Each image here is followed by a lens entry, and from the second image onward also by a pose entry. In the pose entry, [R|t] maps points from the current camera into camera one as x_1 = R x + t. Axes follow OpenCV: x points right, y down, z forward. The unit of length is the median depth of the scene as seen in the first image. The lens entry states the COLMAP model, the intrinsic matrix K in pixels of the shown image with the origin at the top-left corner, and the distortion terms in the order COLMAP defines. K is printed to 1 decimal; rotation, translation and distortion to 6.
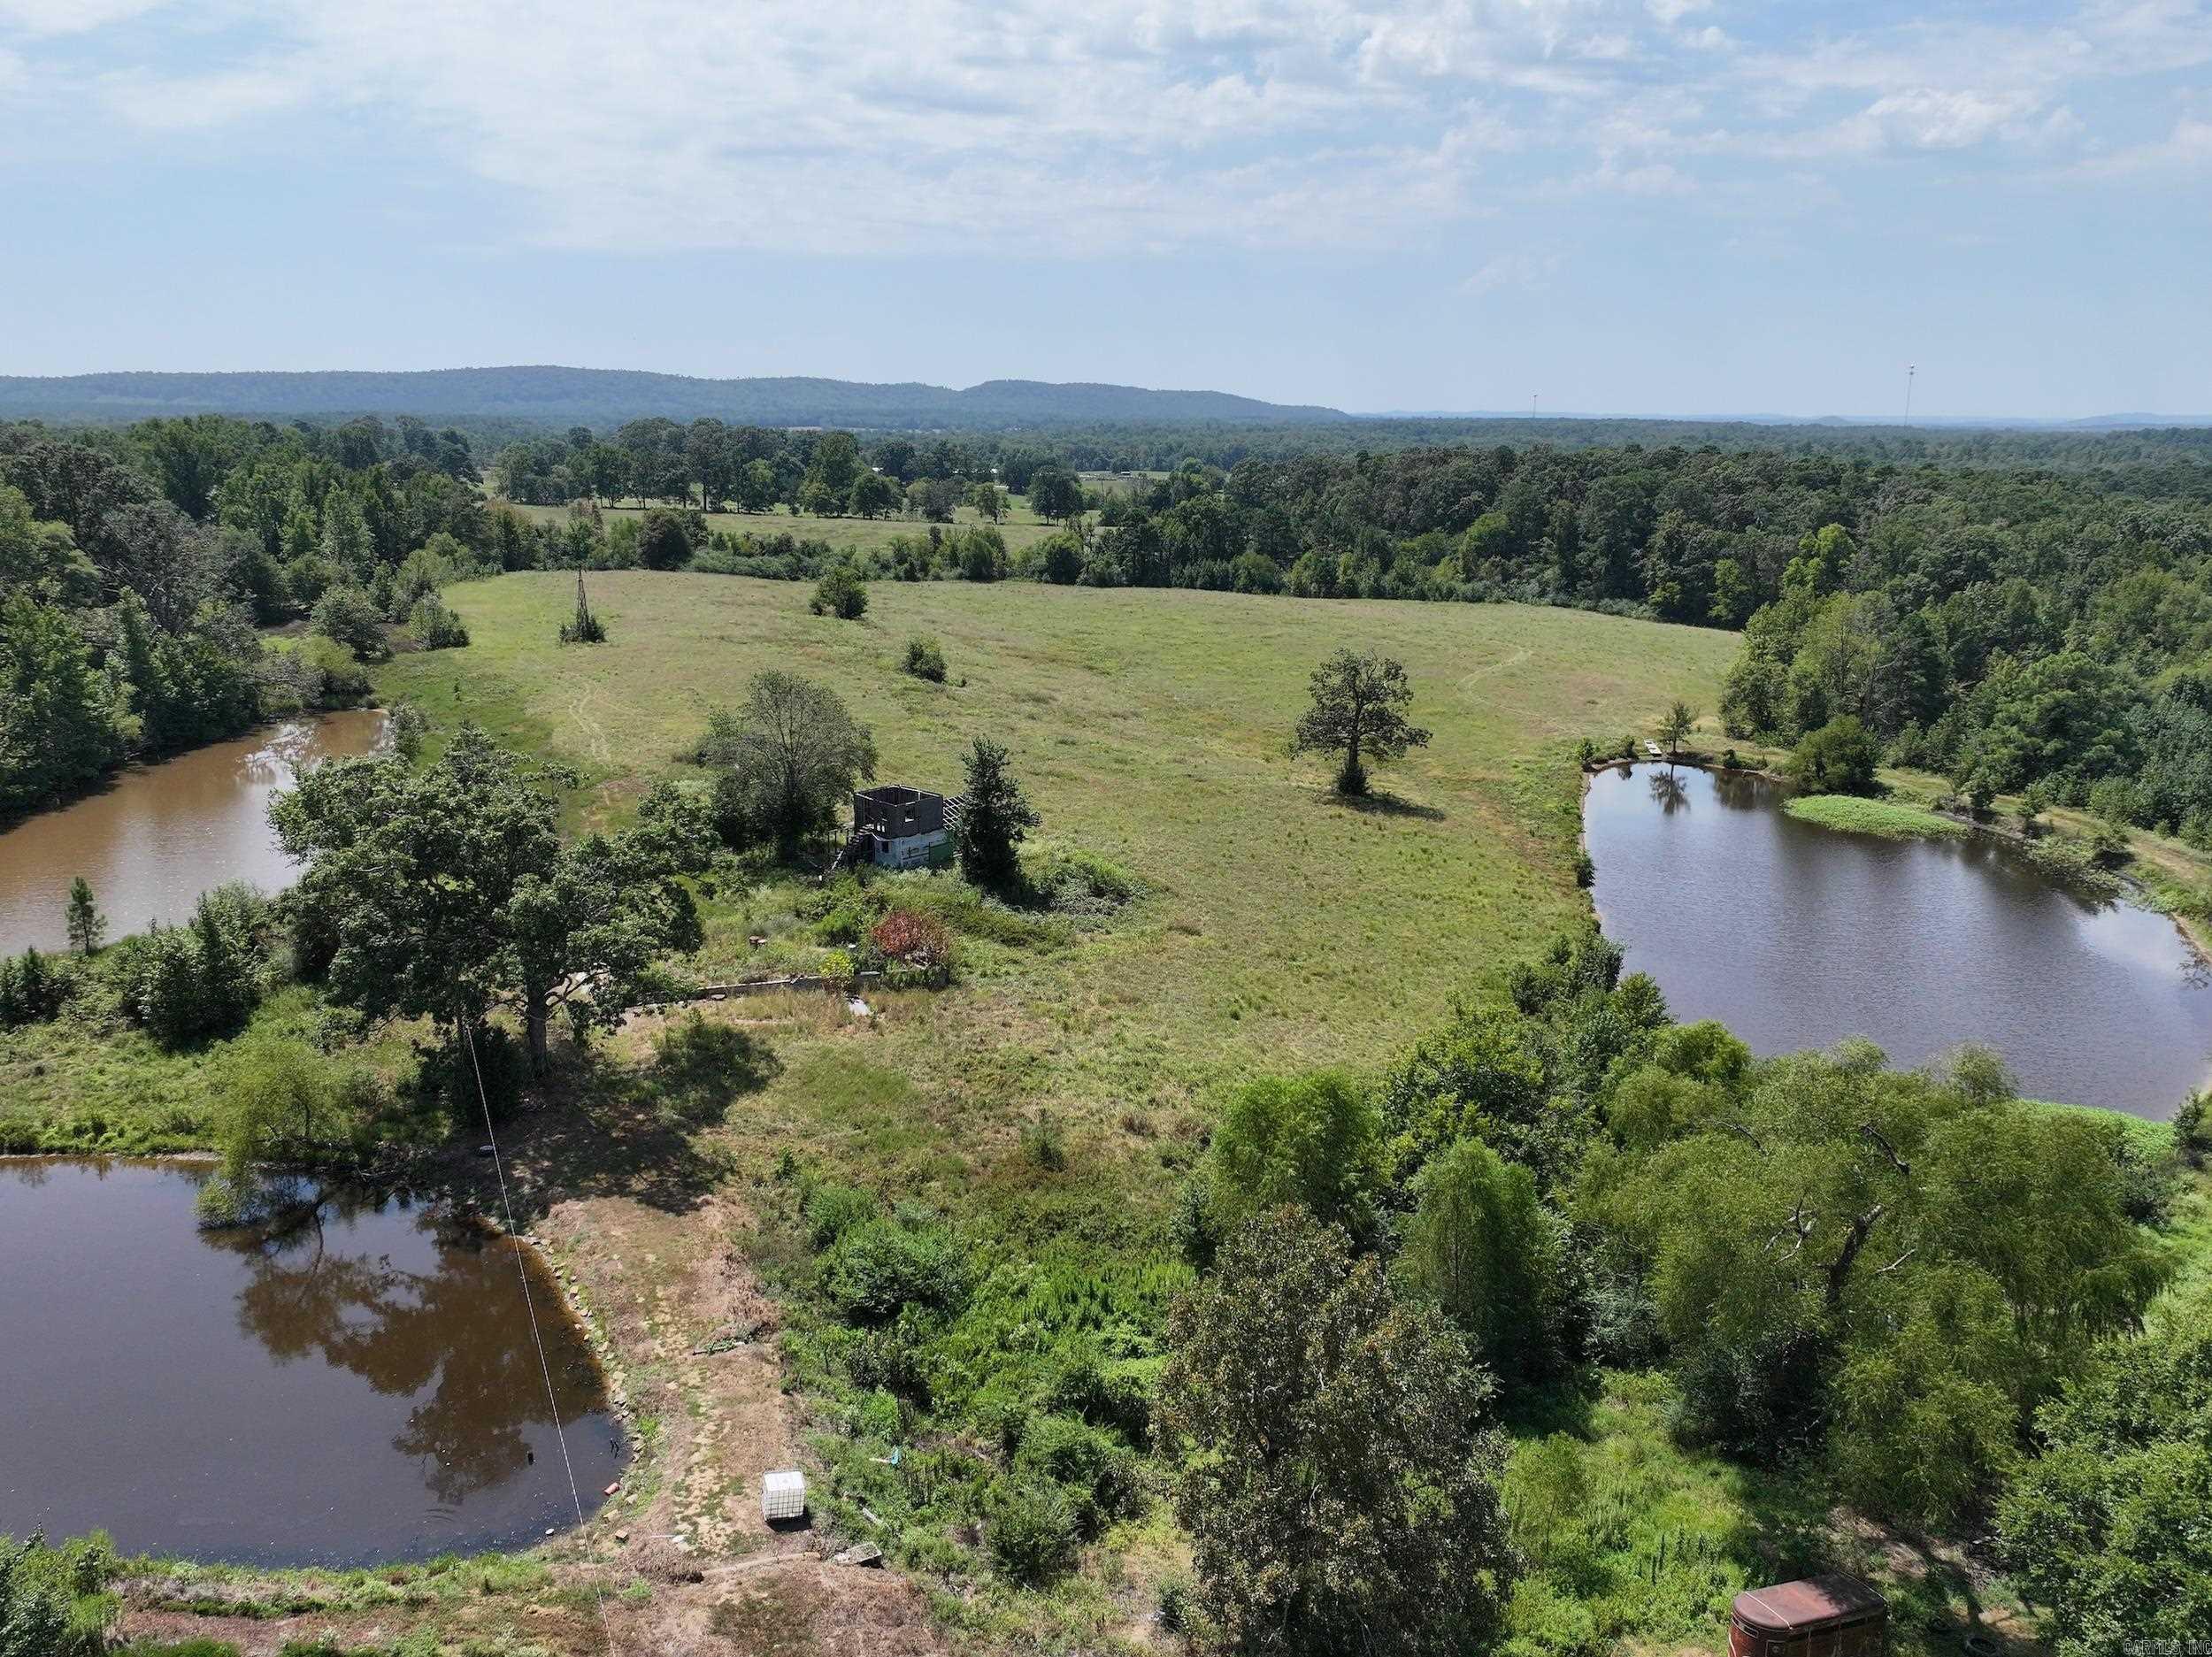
lens RADIAL K [[1732.7, 0, 1103.6], [0, 1732.7, 834.4], [0, 0, 1]] dist [0.004965, 0.006461]
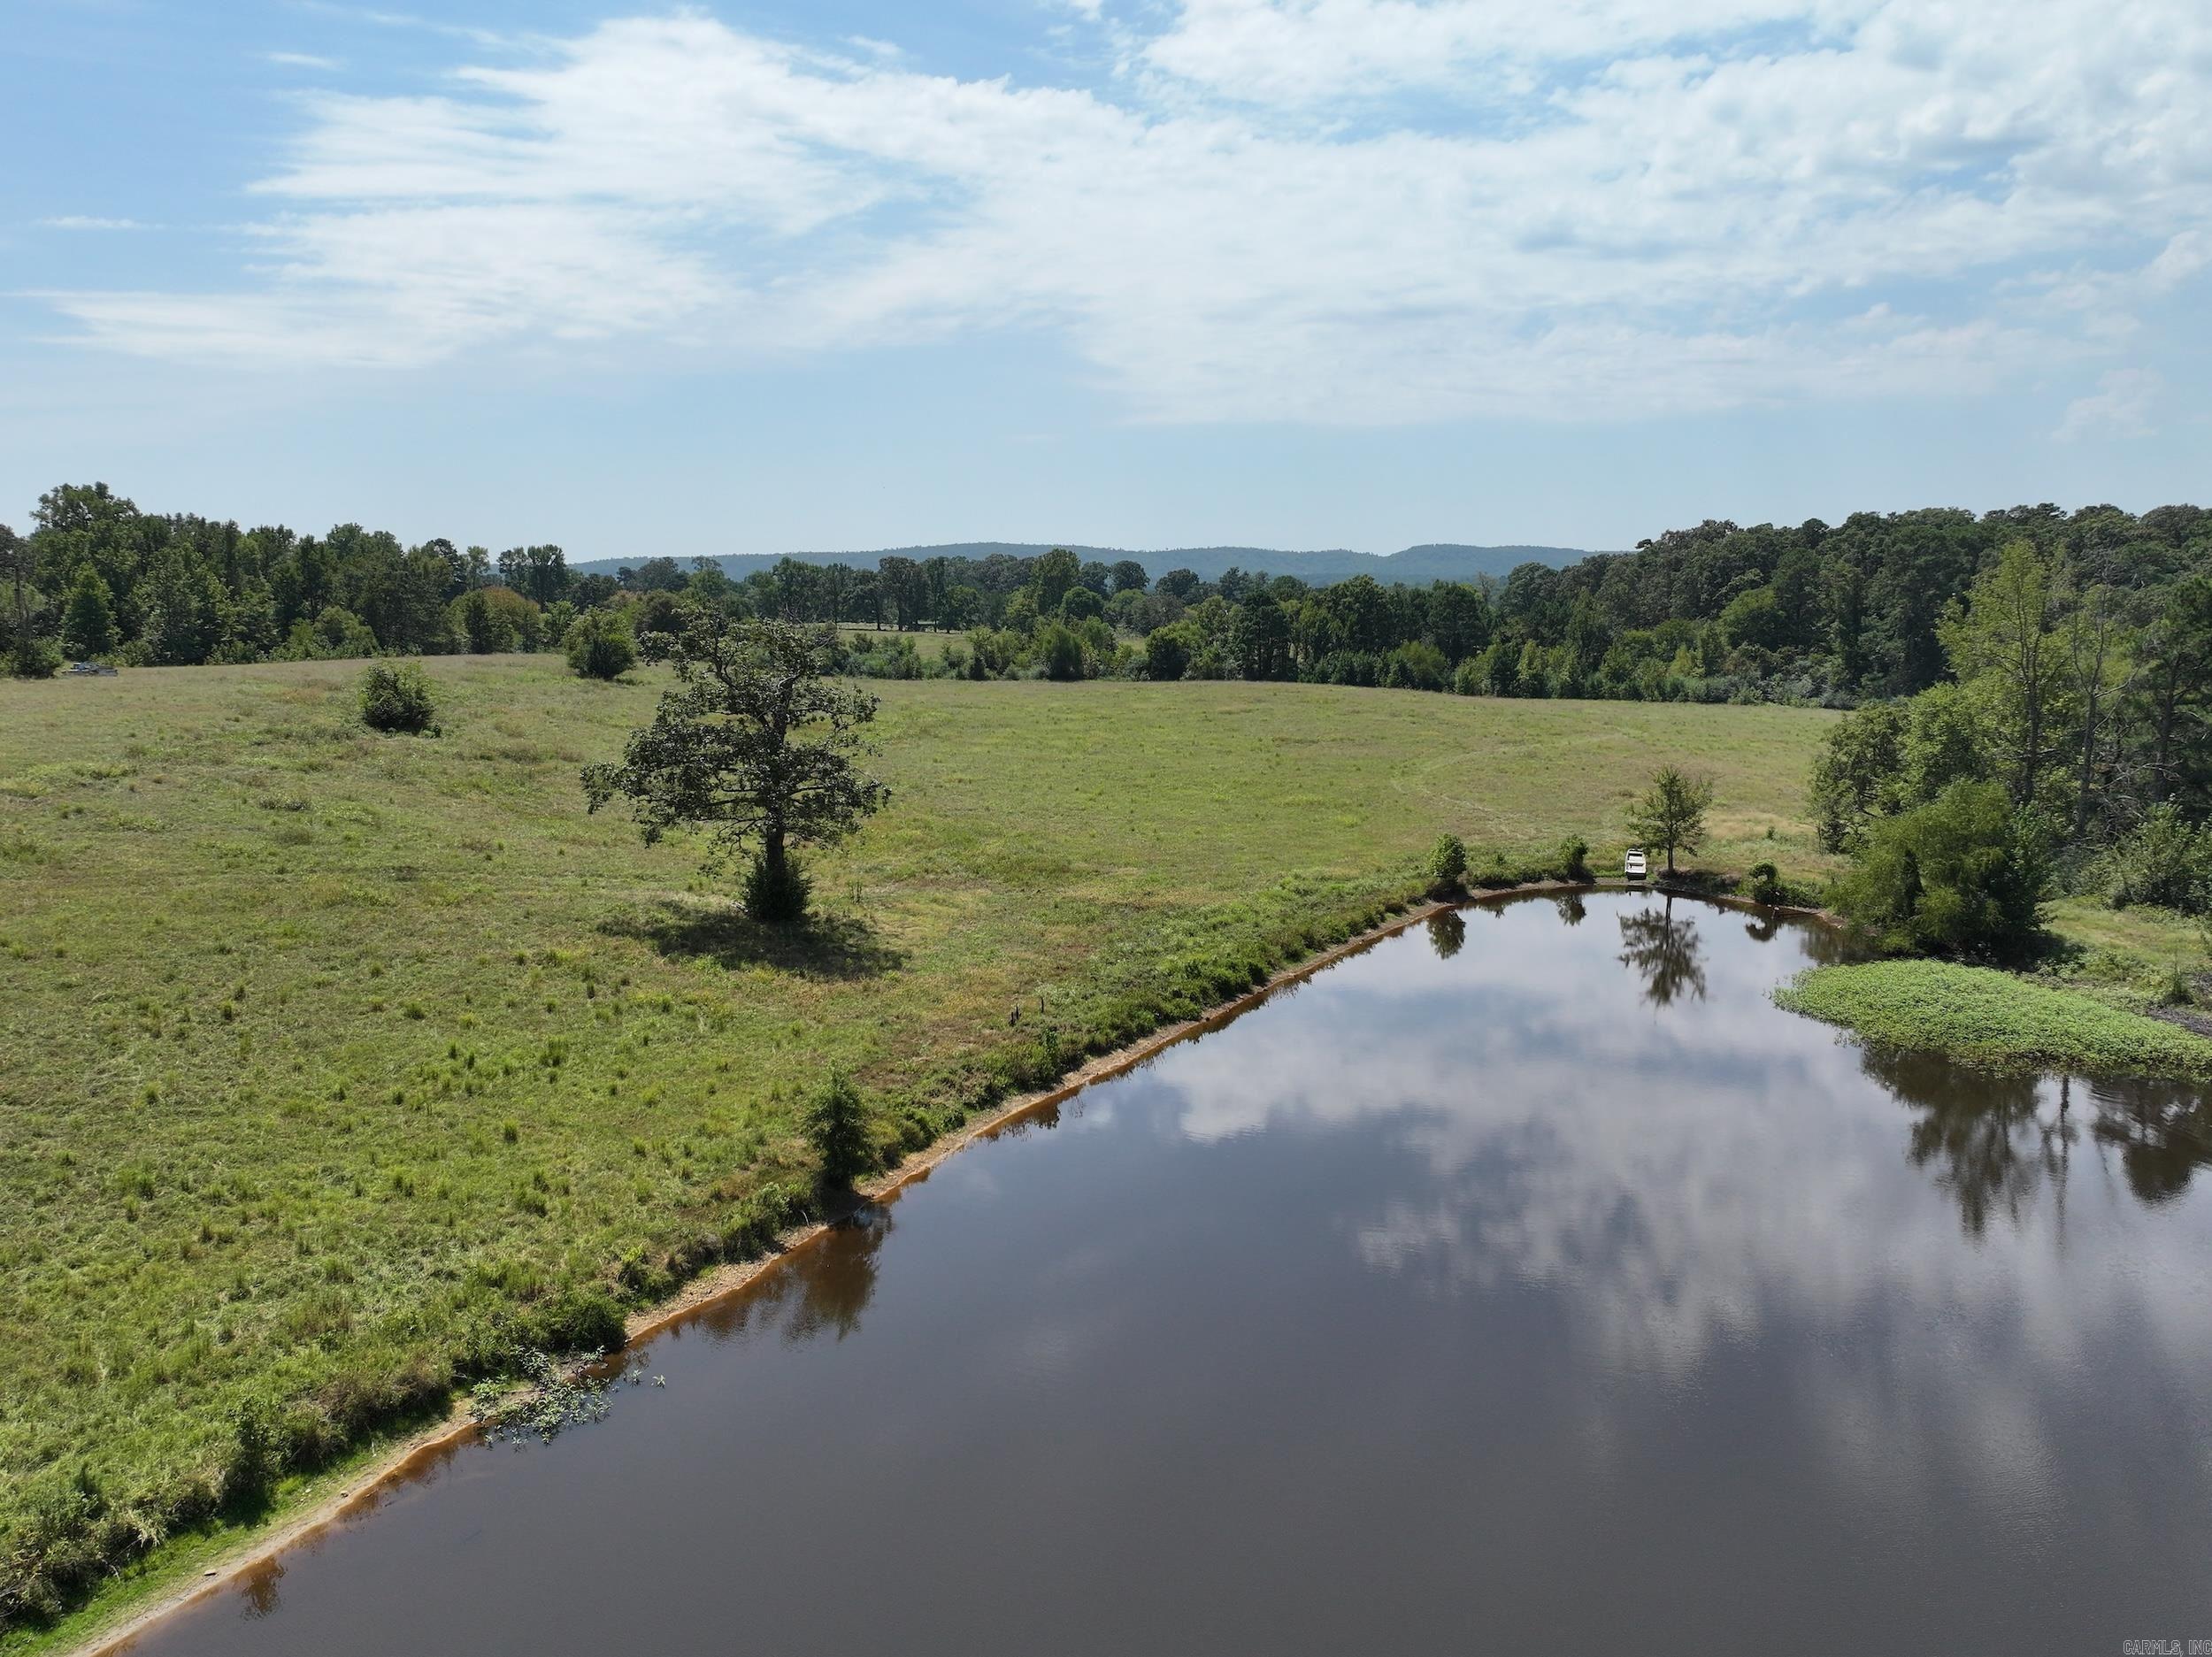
lens RADIAL K [[1736.7, 0, 1095.5], [0, 1736.7, 799.7], [0, 0, 1]] dist [-0.000189, 0.015578]
pose [[0.966941, 0.010579, -0.254779, 0.160104], [-0.040131, 0.993001, -0.111077, -0.003003], [0.251821, 0.117629, 0.960599, 0.256793]]
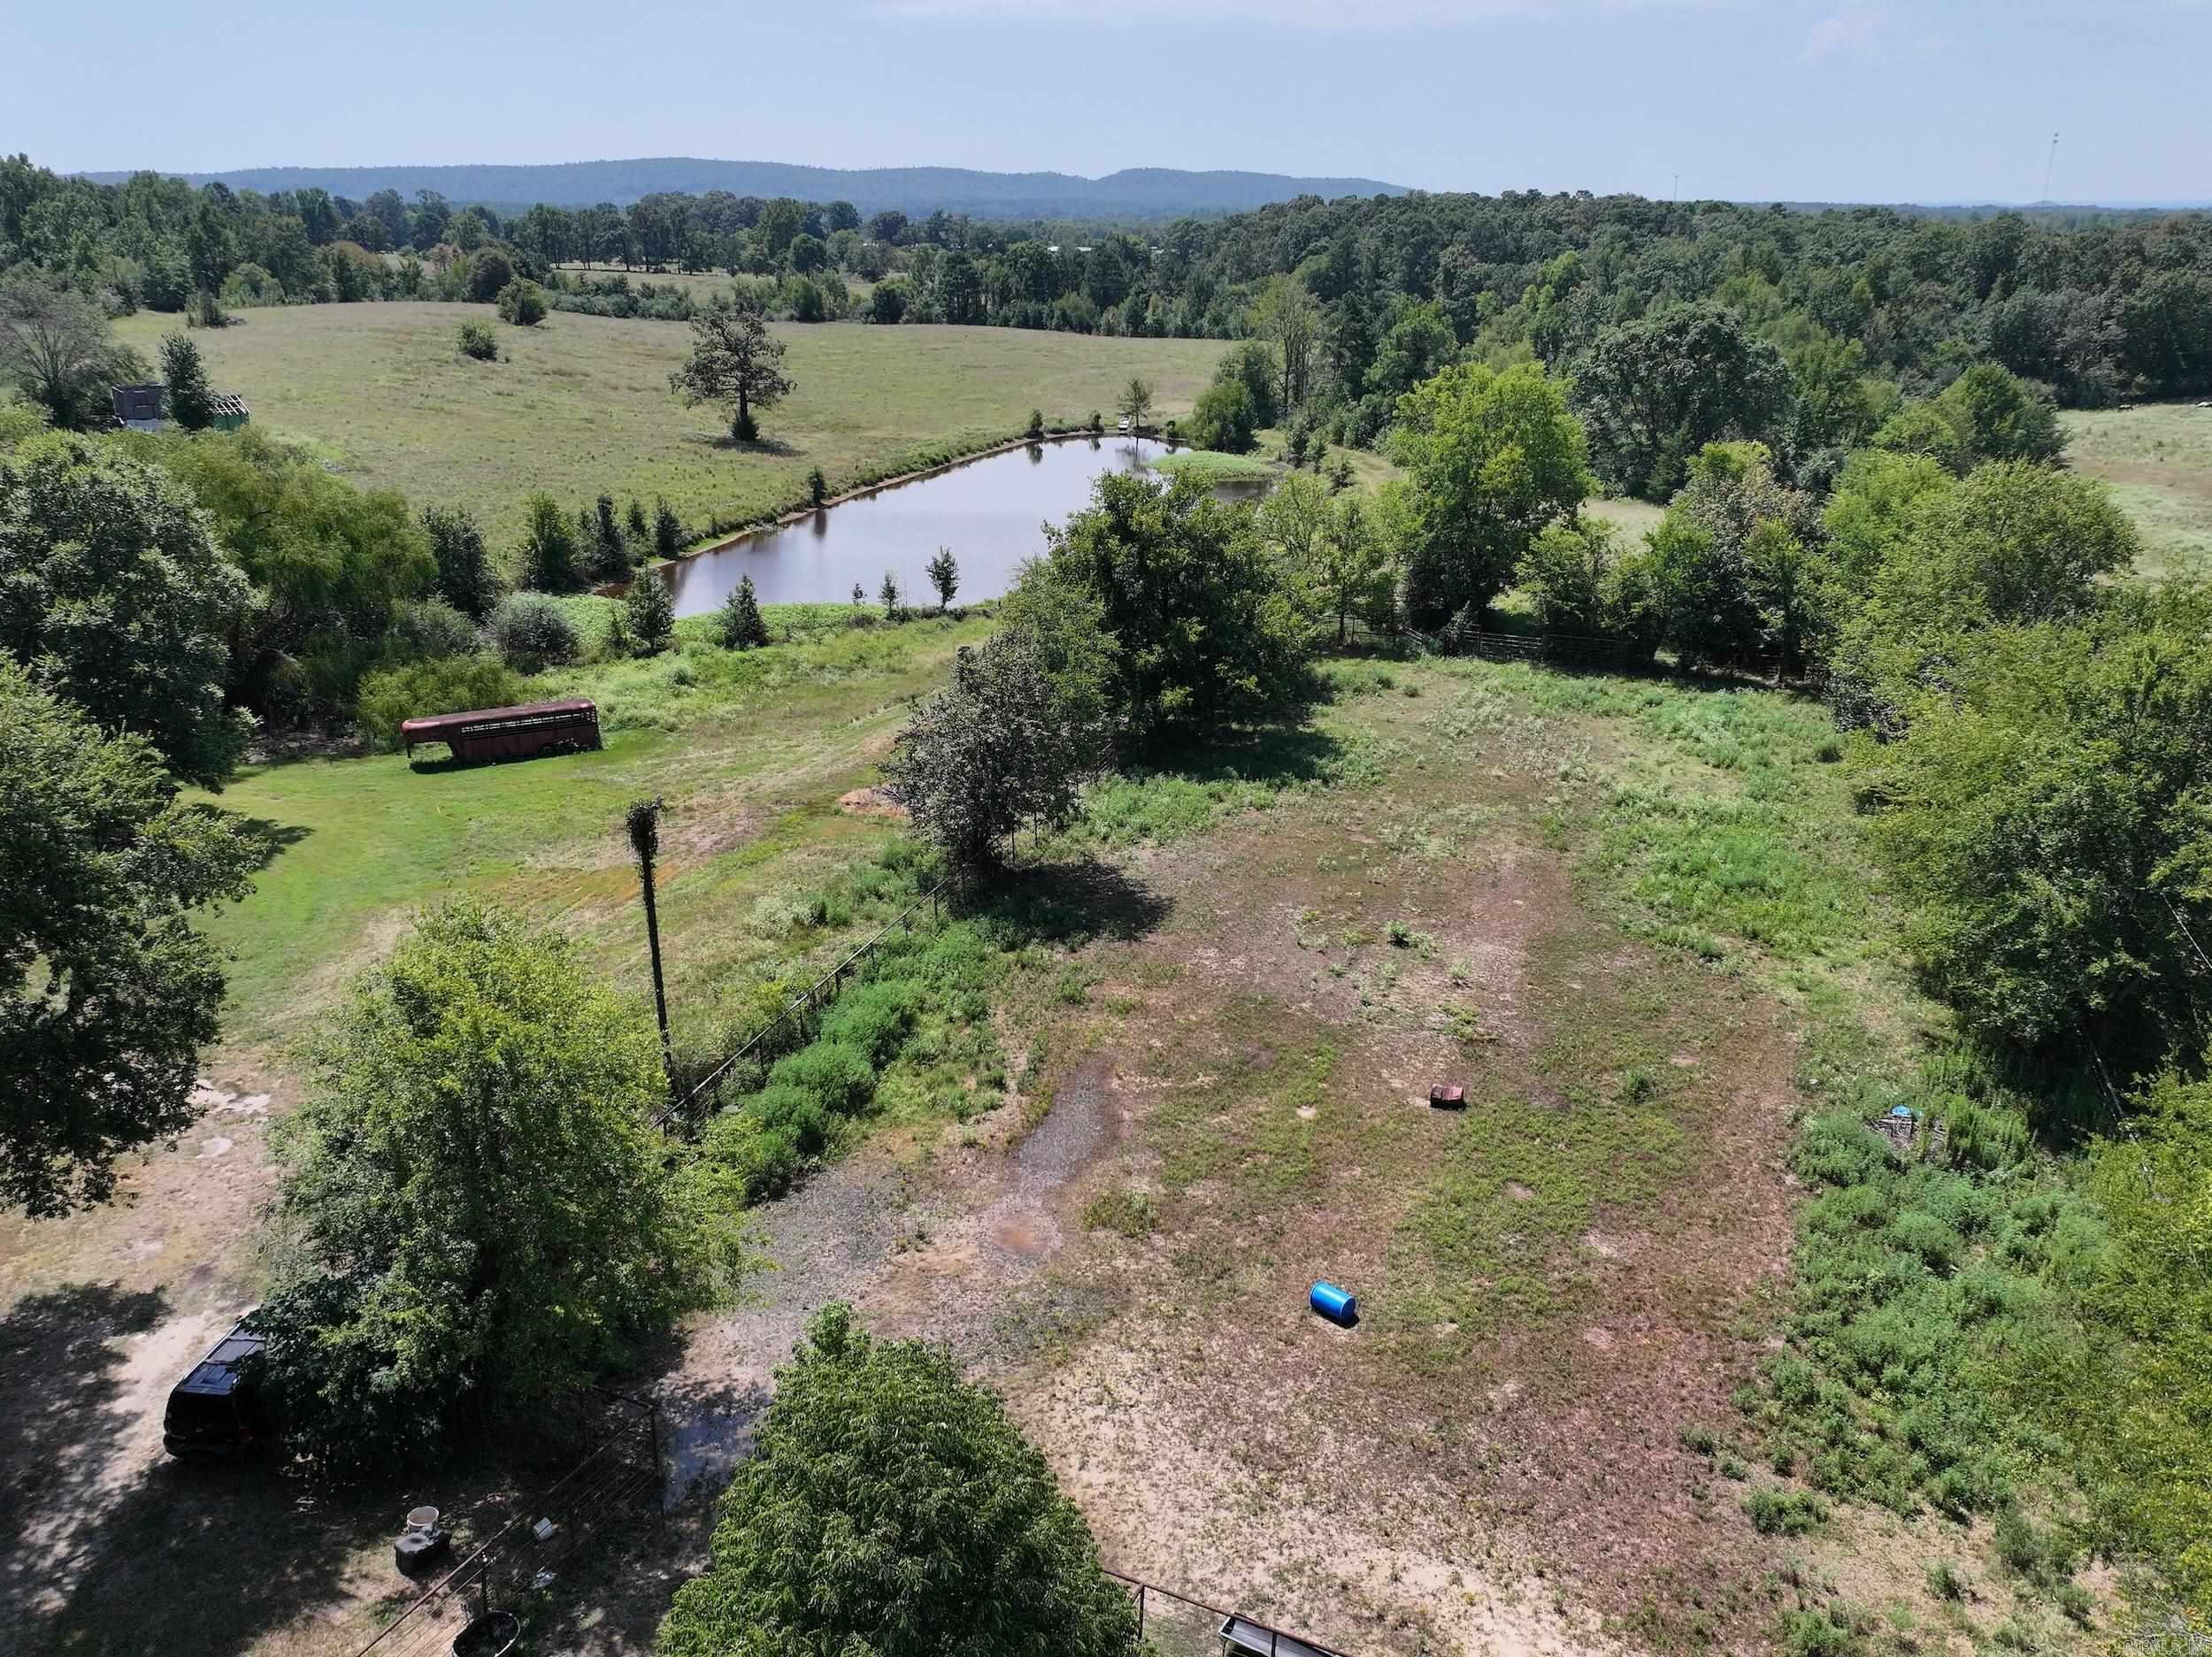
lens RADIAL K [[1732.7, 0, 1103.6], [0, 1732.7, 834.4], [0, 0, 1]] dist [0.004965, 0.006461]
pose [[0.995891, 0.023756, -0.087390, 0.221404], [-0.014150, 0.993948, 0.108937, 0.048720], [0.089449, -0.107253, 0.990200, -0.061334]]
